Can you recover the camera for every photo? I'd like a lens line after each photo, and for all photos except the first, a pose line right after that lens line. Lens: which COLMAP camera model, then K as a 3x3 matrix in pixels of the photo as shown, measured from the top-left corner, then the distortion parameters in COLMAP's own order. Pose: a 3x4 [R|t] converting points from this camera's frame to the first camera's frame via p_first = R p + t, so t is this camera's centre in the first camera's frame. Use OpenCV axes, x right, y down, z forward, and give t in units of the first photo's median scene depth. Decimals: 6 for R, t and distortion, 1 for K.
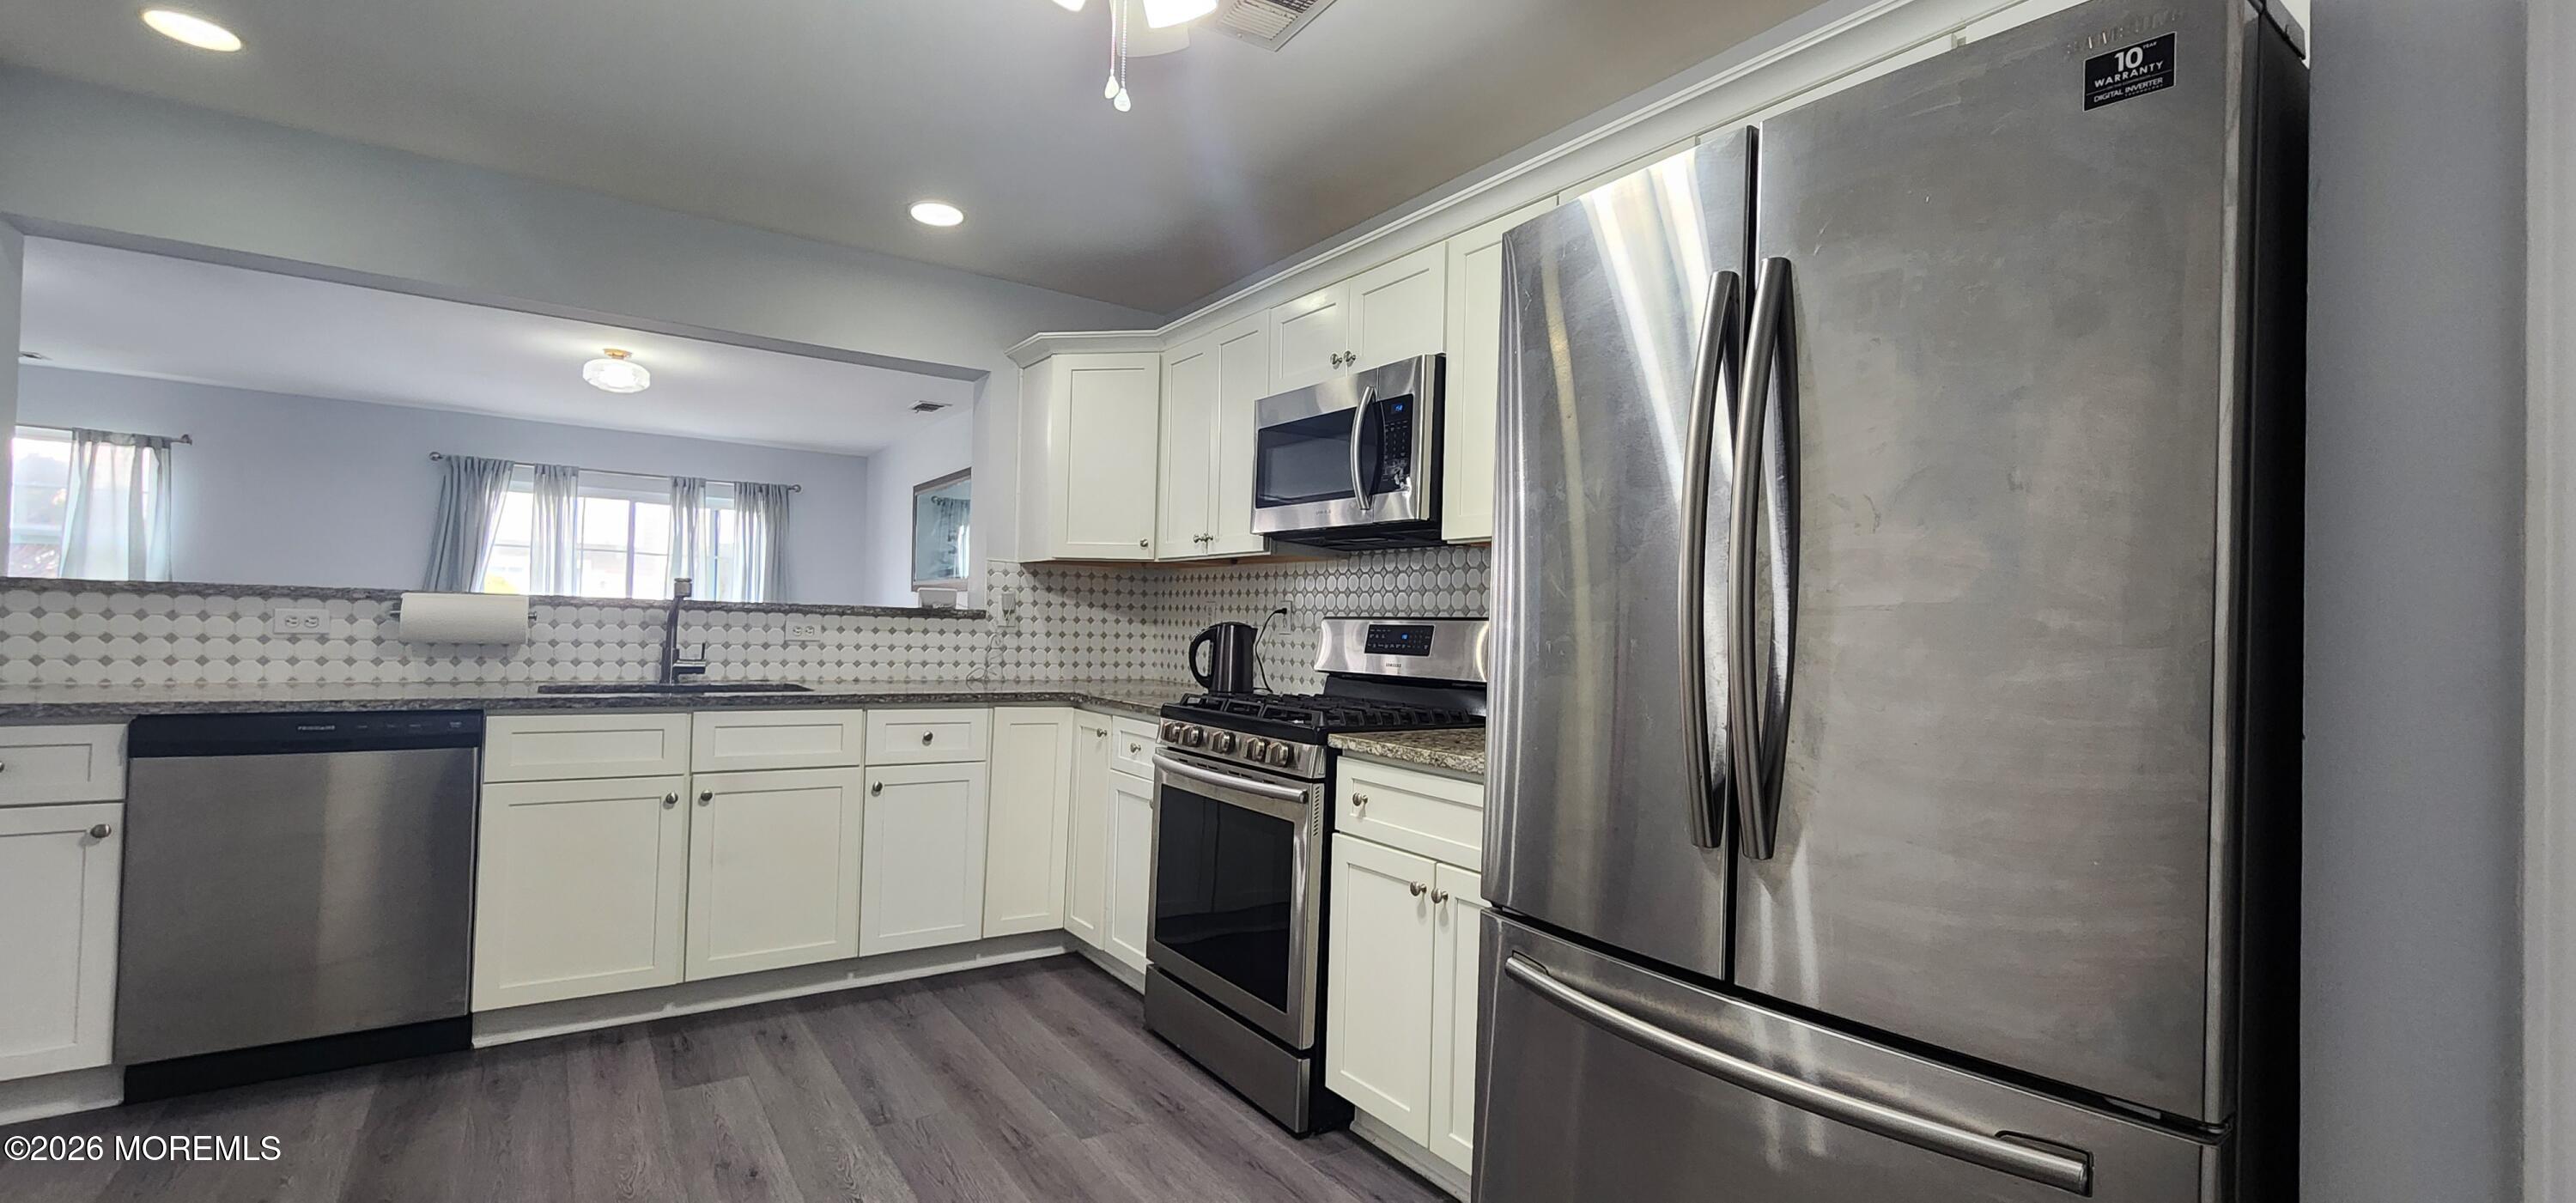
lens RADIAL K [[1066.3, 0, 1269.1], [0, 1066.3, 614.2], [0, 0, 1]] dist [0.002196, 0.000338]
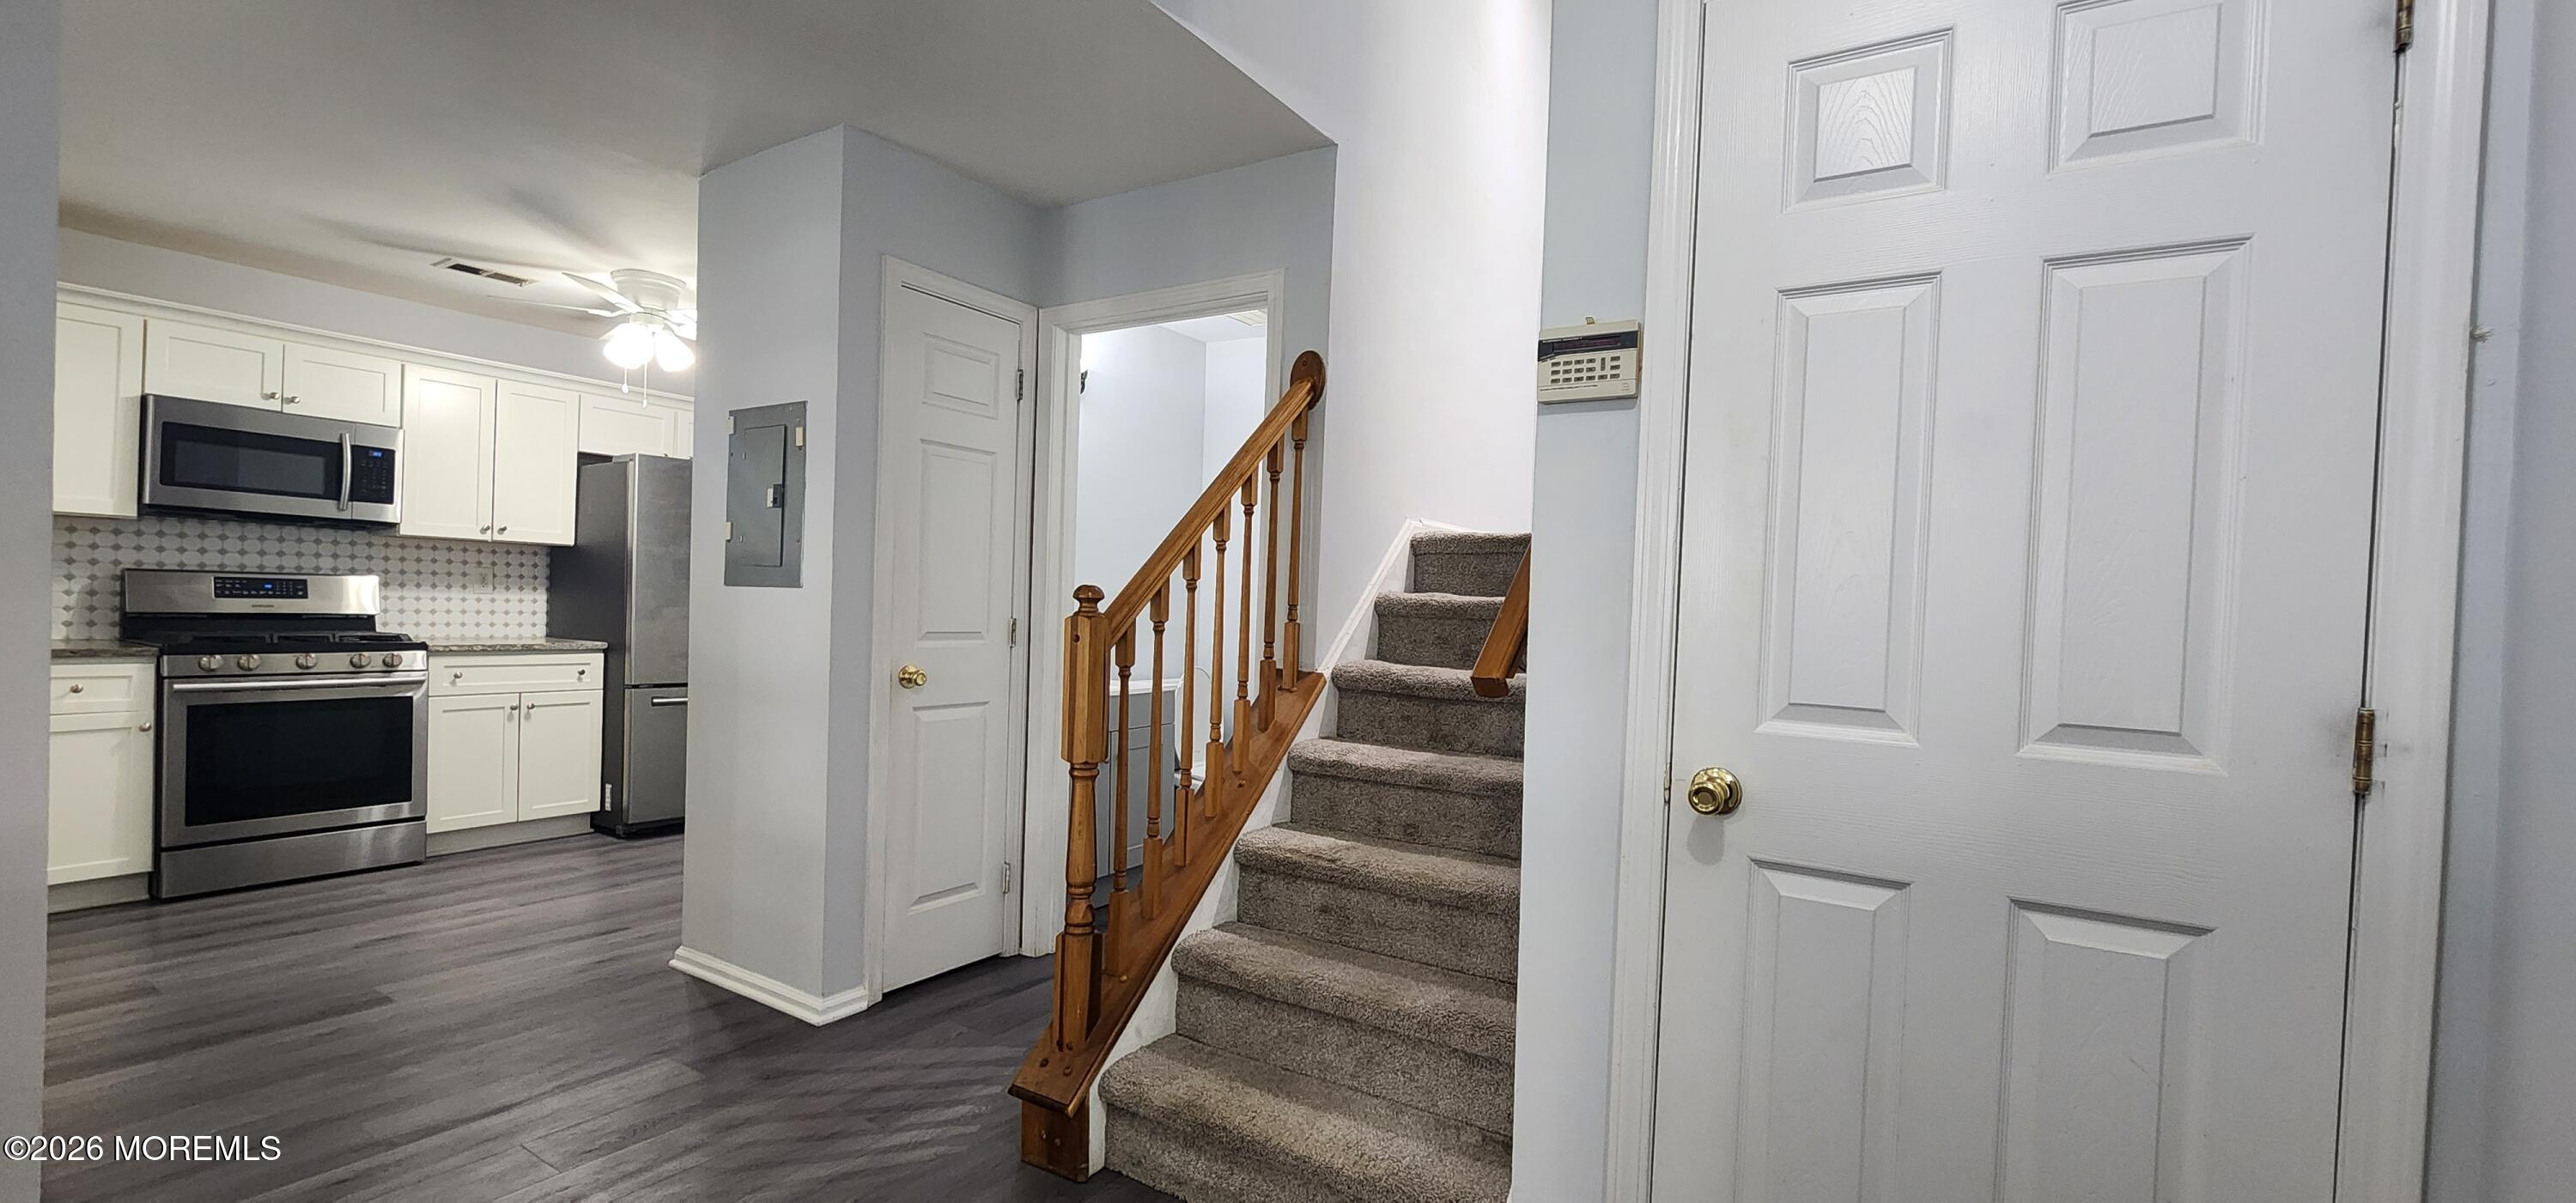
lens RADIAL K [[1066.3, 0, 1287.9], [0, 1066.3, 618.0], [0, 0, 1]] dist [0.002196, 0.000338]
pose [[-0.386318, -0.051756, 0.920912, -1.389650], [-0.055615, 0.997915, 0.032753, -0.047953], [-0.920687, -0.038564, -0.388391, 0.220309]]
